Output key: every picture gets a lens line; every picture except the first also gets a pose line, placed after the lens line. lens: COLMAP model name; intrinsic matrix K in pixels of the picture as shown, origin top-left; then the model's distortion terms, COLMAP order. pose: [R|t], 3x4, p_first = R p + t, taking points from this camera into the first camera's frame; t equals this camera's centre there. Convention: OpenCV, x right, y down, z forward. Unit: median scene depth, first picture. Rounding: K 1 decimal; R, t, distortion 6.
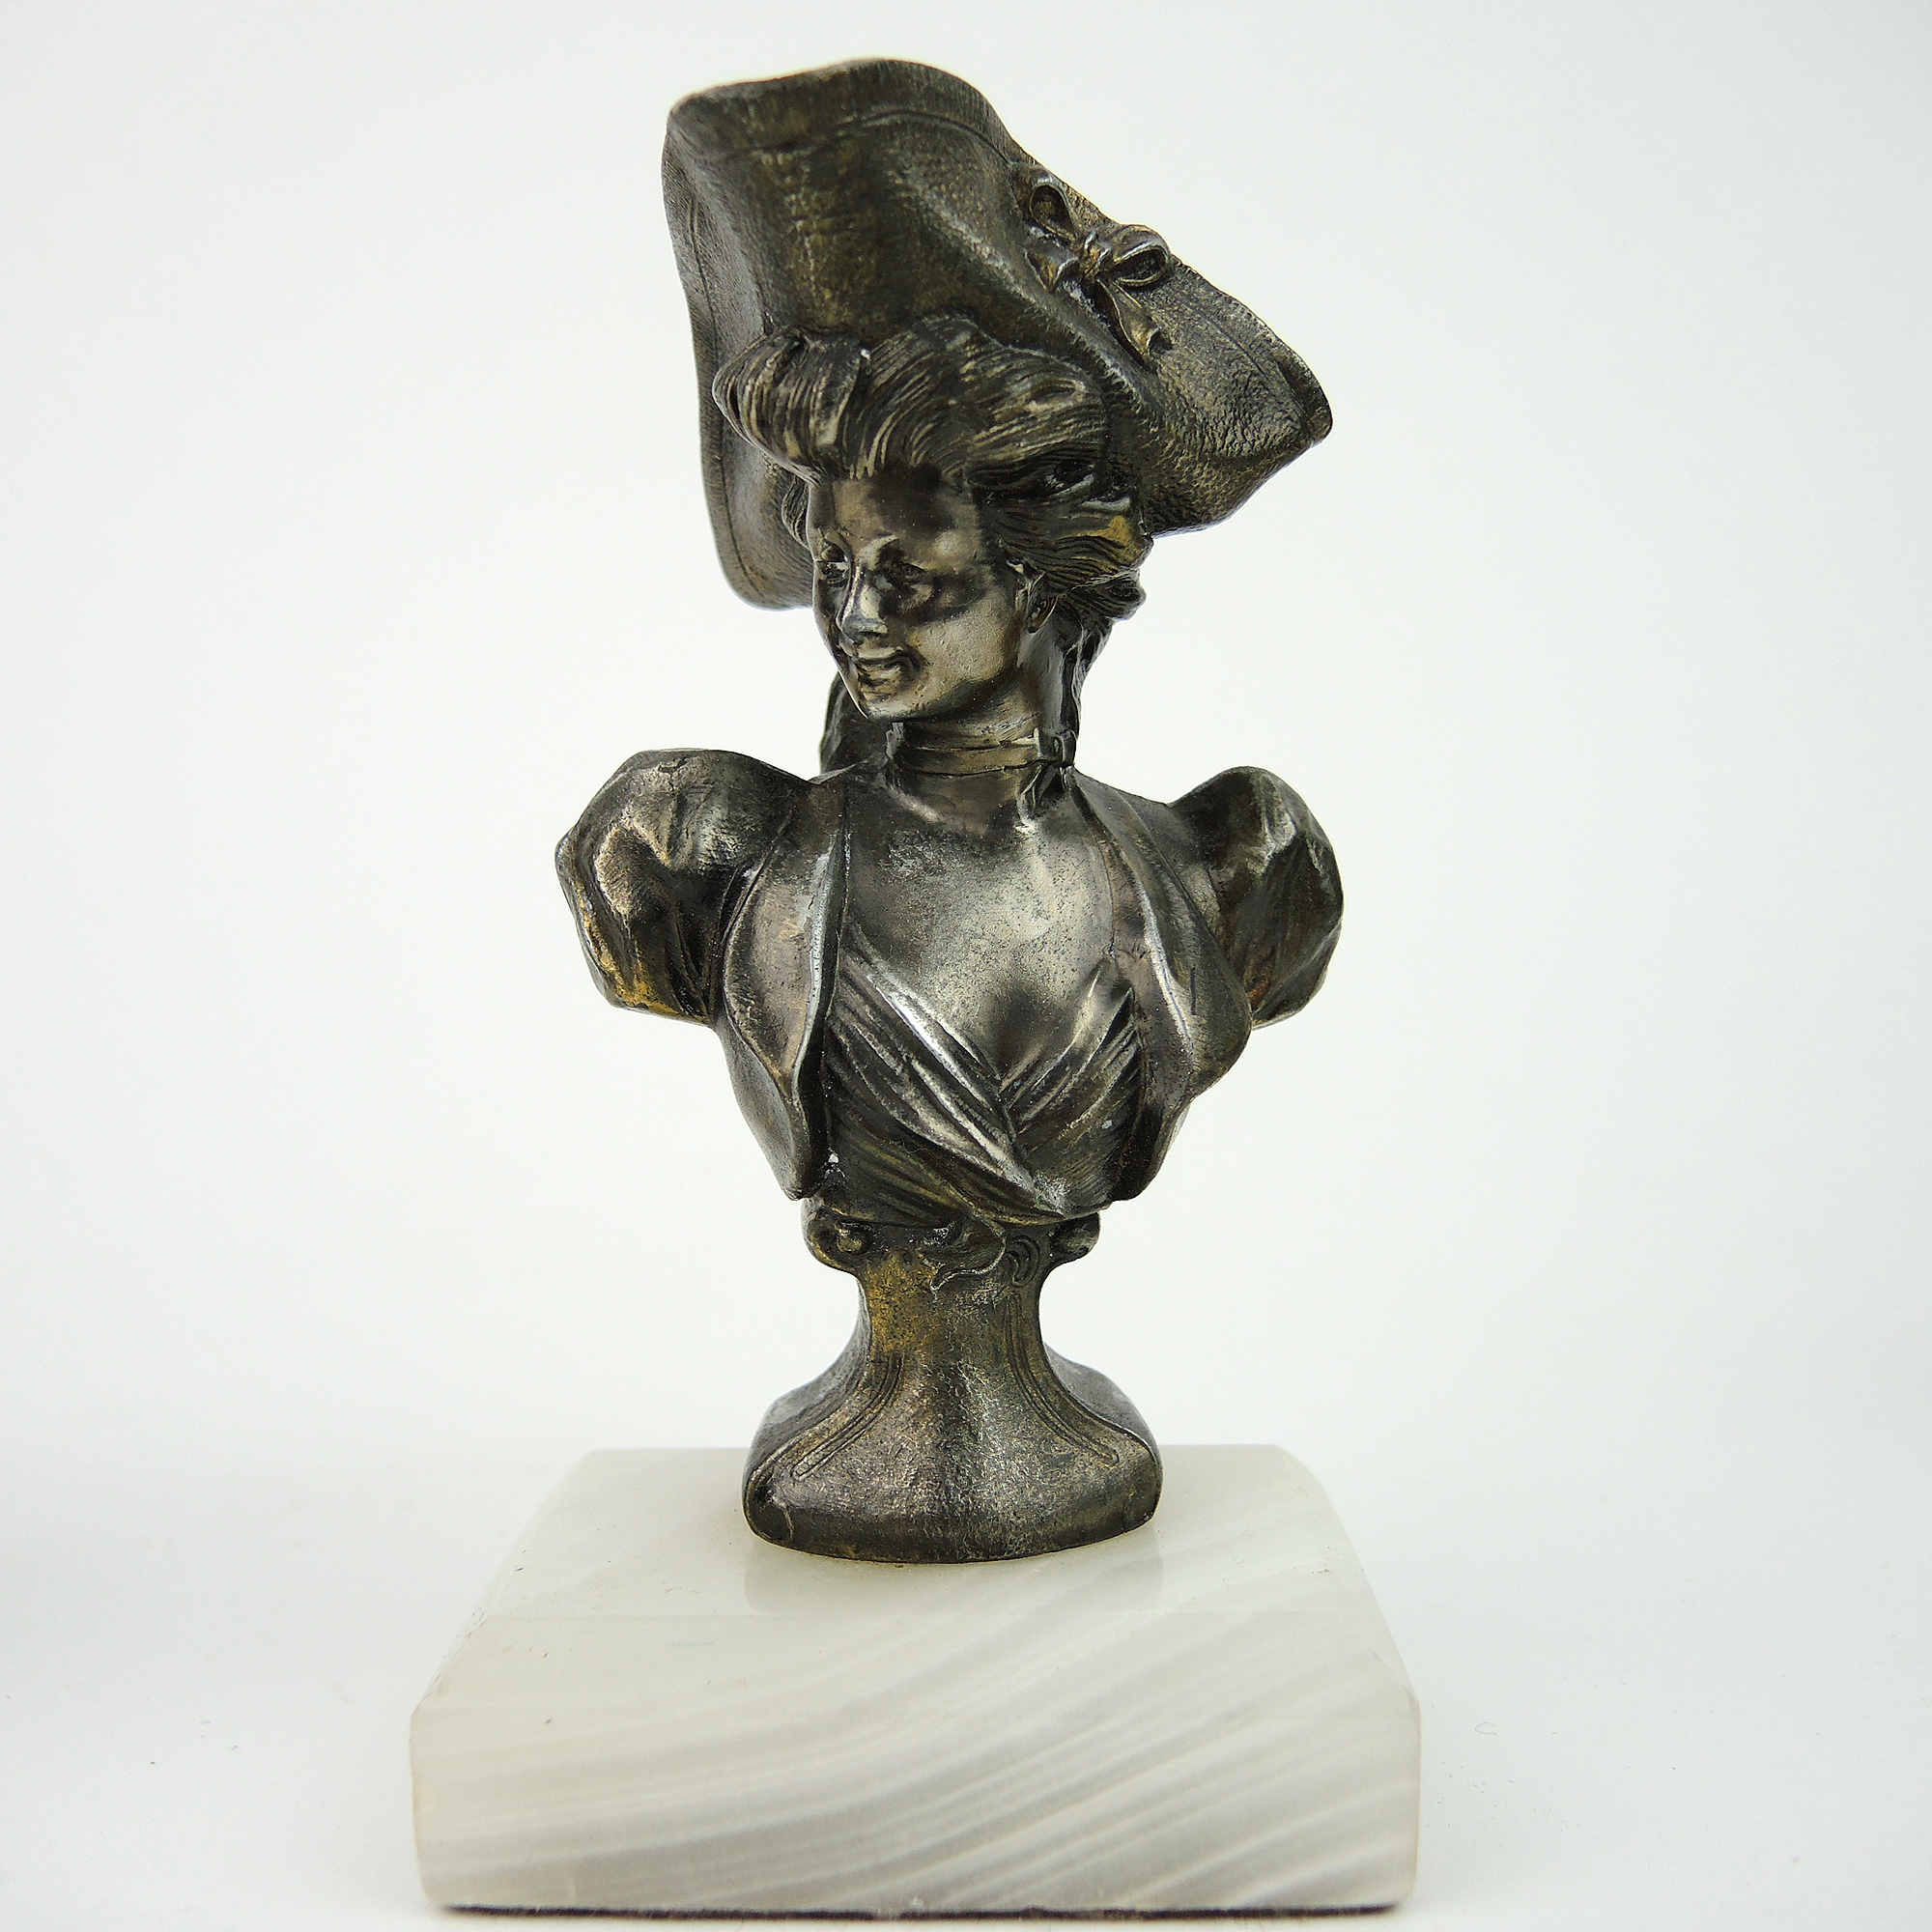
lens RADIAL K [[2163.4, 0, 967.9], [0, 2163.4, 971.6], [0, 0, 1]] dist [-0.082469, 0.000000]
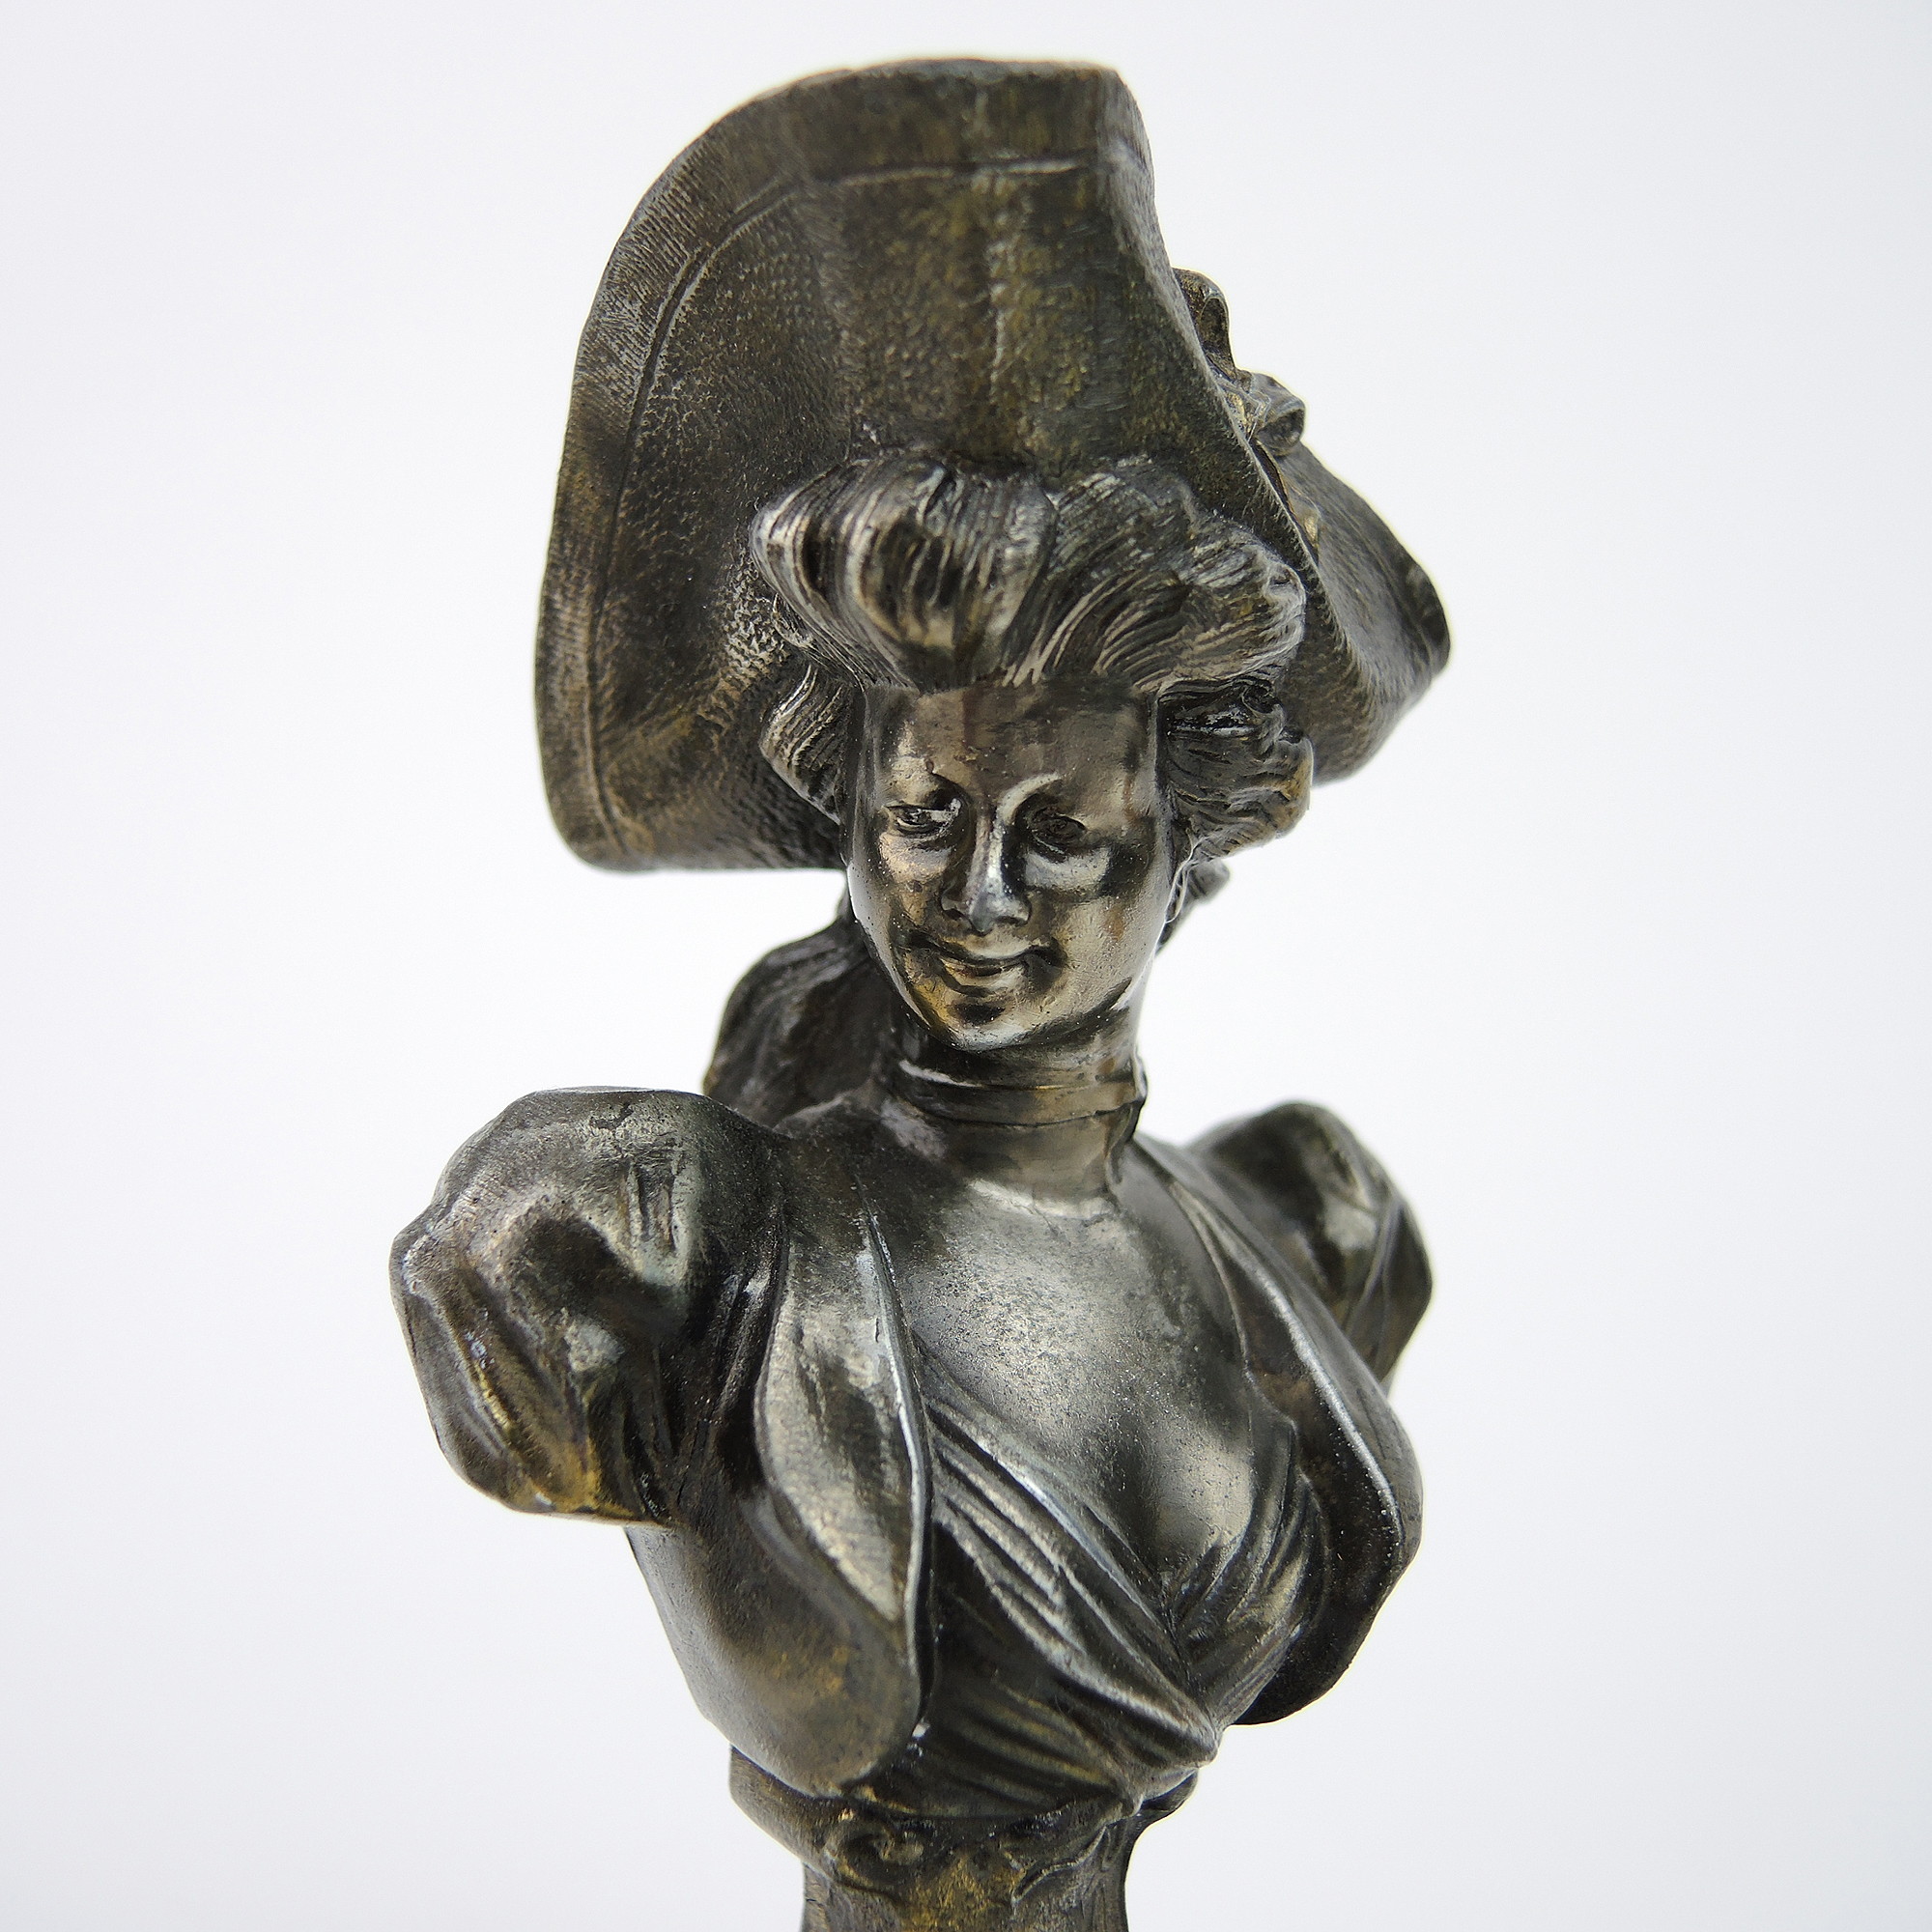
lens RADIAL K [[2163.4, 0, 965.5], [0, 2163.4, 958.3], [0, 0, 1]] dist [-0.082469, 0.000000]
pose [[0.911858, 0.014498, 0.410250, -0.316434], [0.038968, 0.991806, -0.121662, -0.063429], [-0.408652, 0.126925, 0.903822, 0.399426]]
